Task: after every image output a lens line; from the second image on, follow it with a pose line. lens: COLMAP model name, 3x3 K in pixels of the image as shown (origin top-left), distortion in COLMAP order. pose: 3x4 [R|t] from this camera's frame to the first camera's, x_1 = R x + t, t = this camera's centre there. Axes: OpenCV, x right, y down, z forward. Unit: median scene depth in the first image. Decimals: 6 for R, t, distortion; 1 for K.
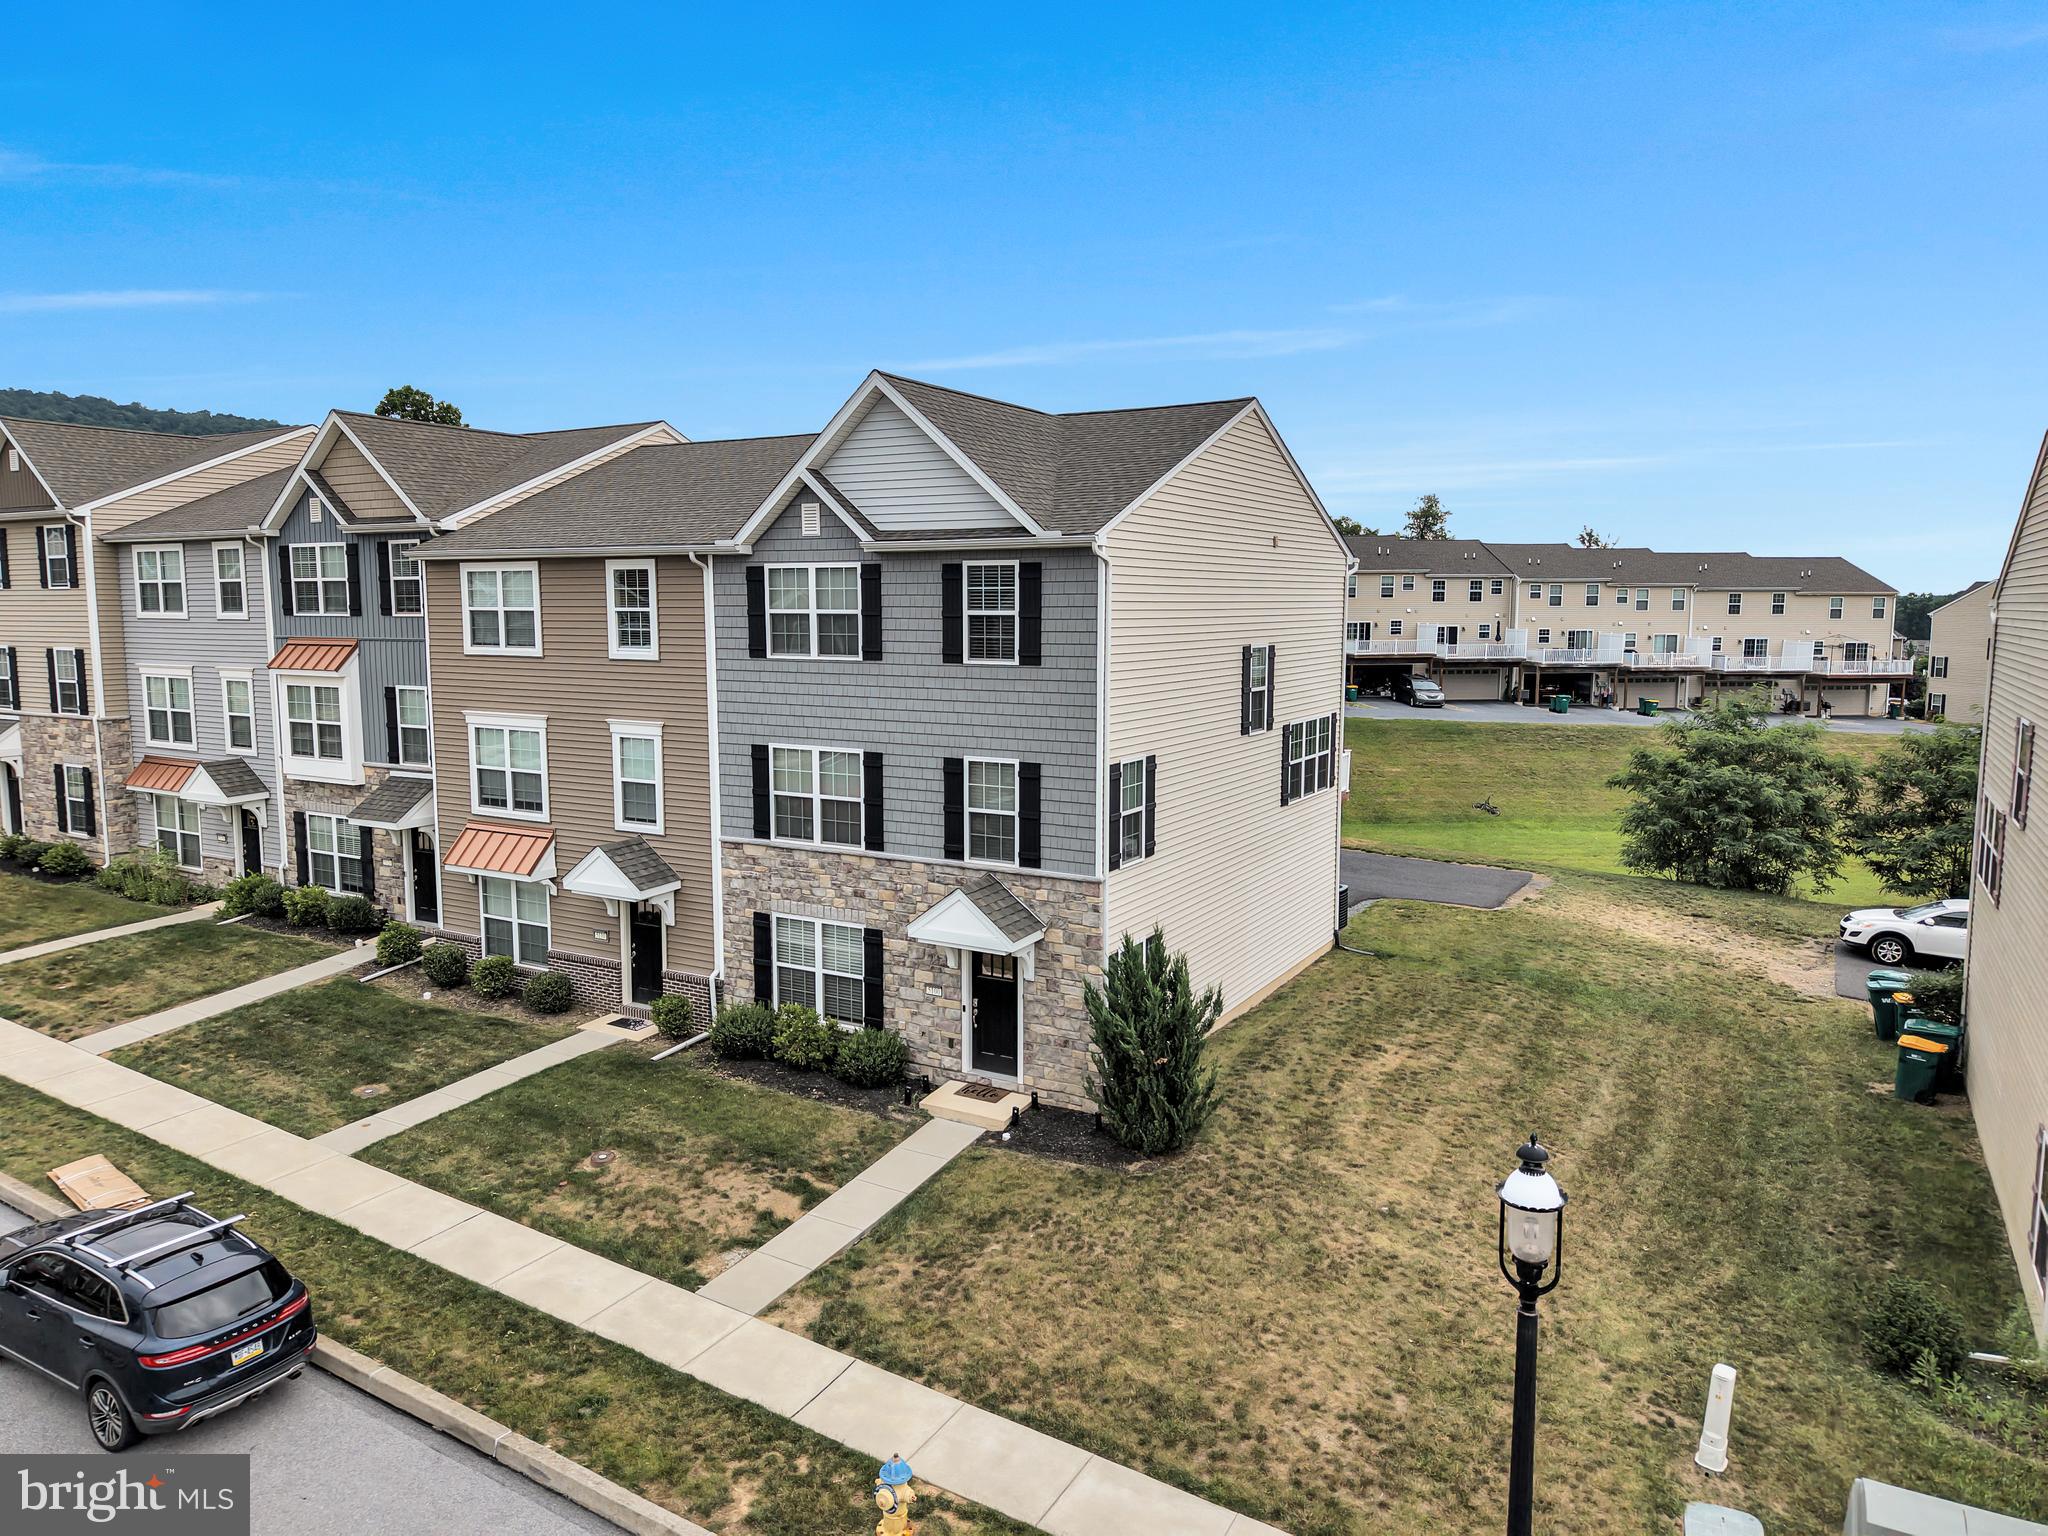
lens RADIAL K [[1360.3, 0, 1012.7], [0, 1360.3, 747.7], [0, 0, 1]] dist [0.027805, -0.045629]
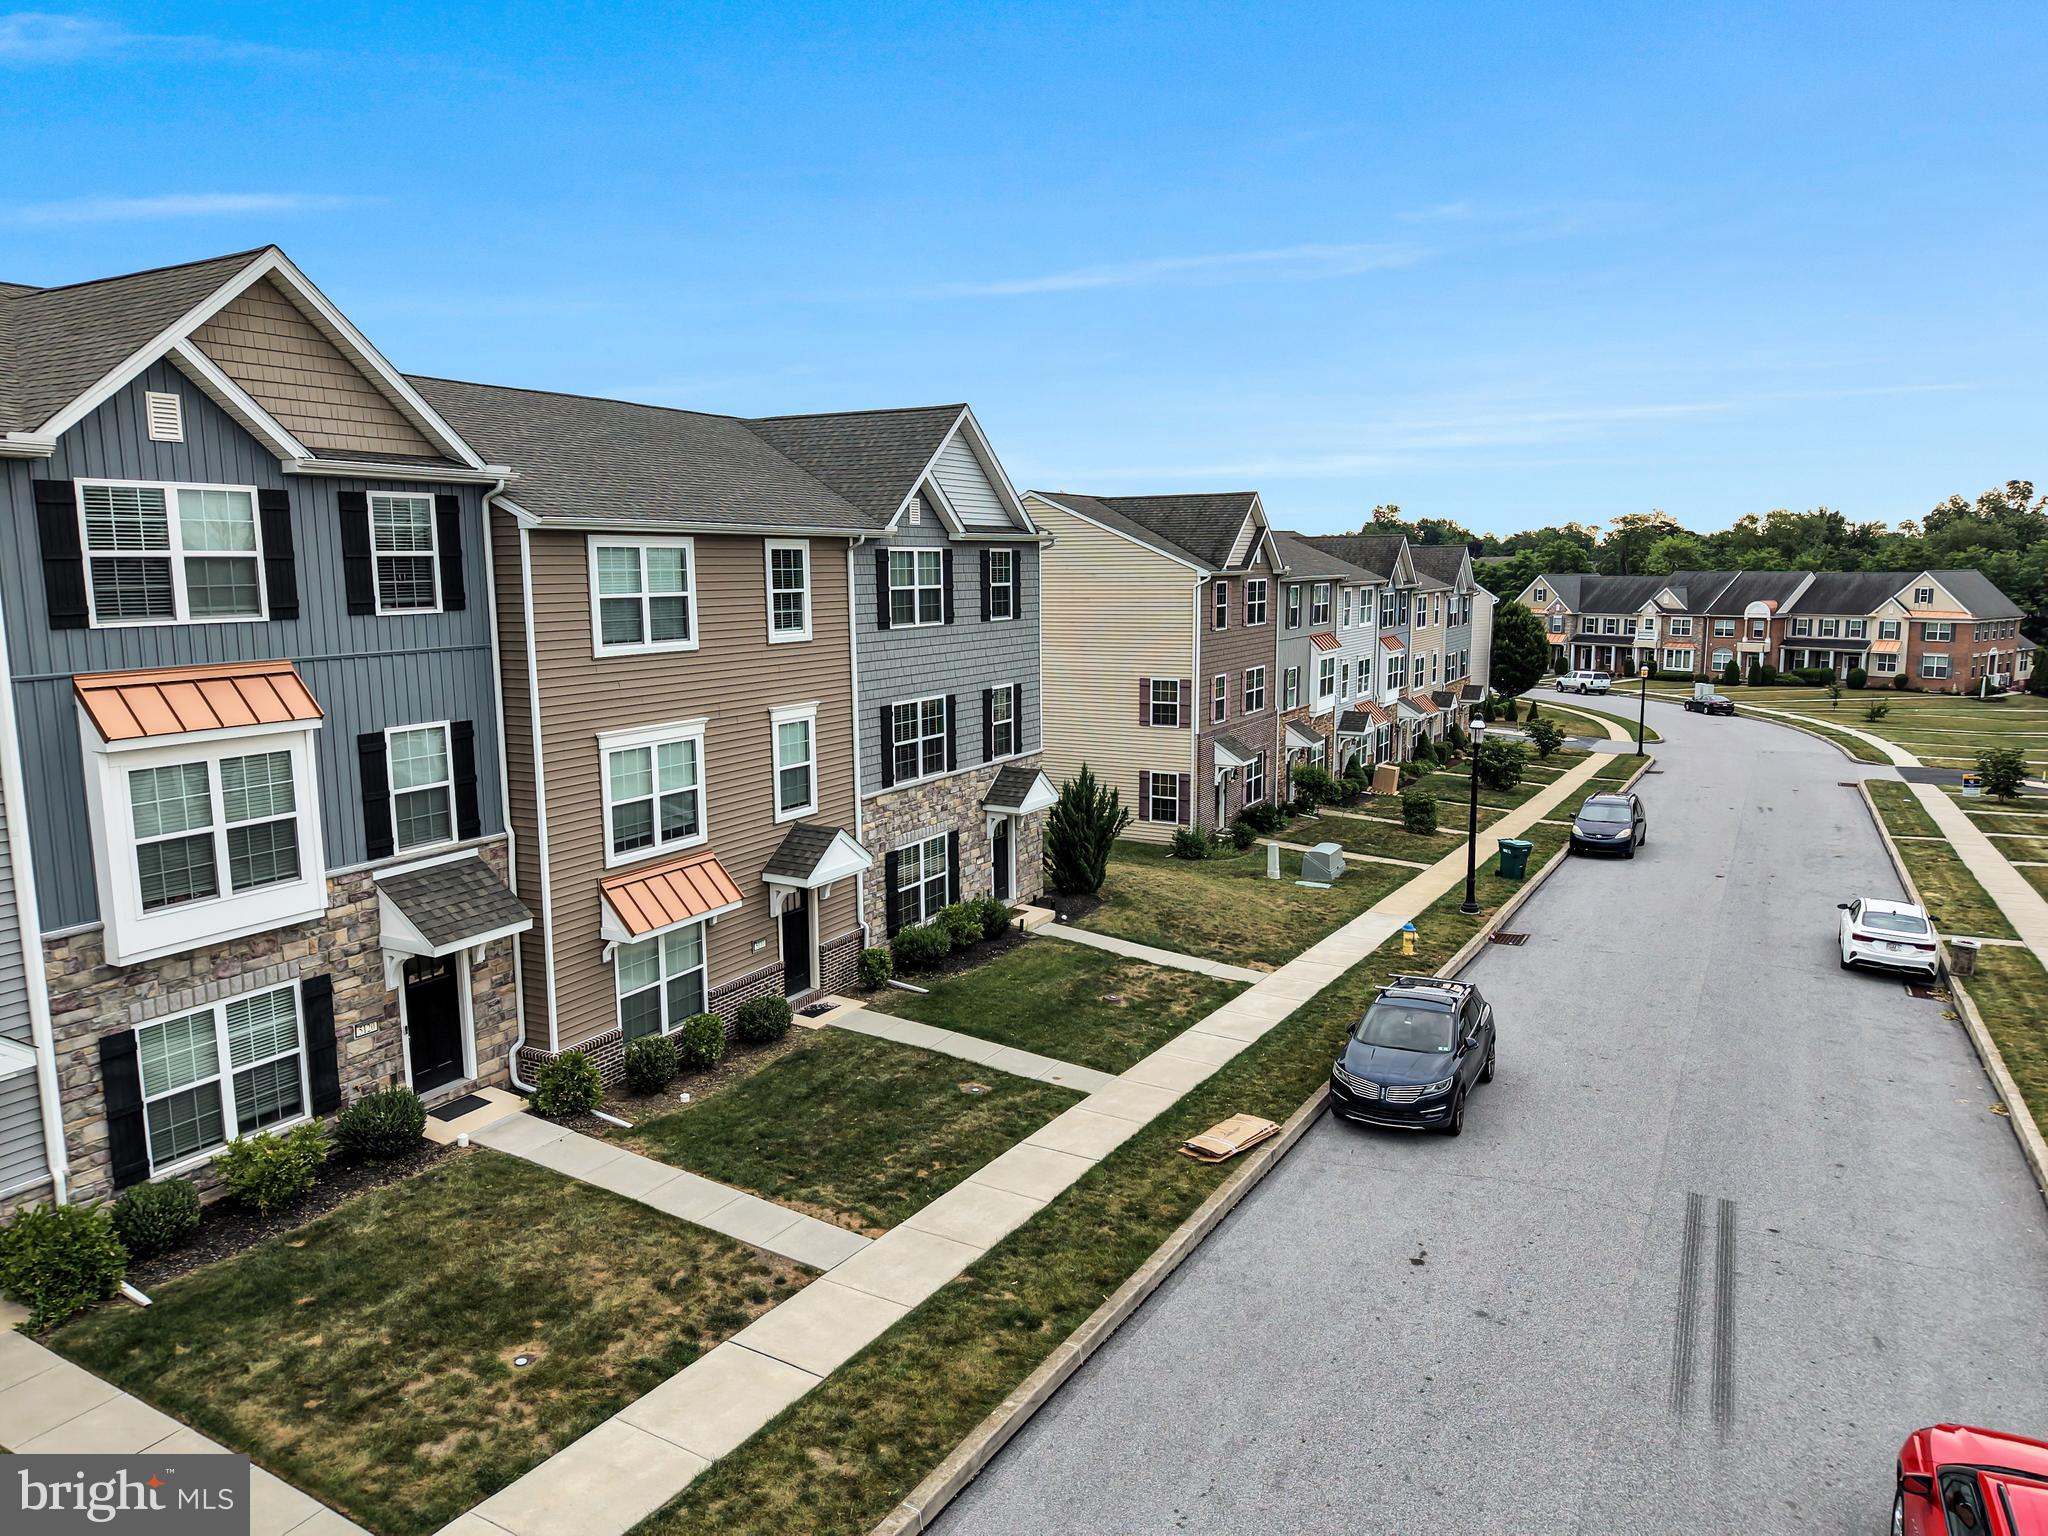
lens RADIAL K [[1367.2, 0, 1014.8], [0, 1367.2, 766.3], [0, 0, 1]] dist [0.028591, -0.030572]
pose [[-0.016735, -0.147783, 0.988878, -1.275645], [0.113435, 0.982351, 0.148727, -0.106039], [-0.993405, 0.114662, 0.000324, 0.859287]]
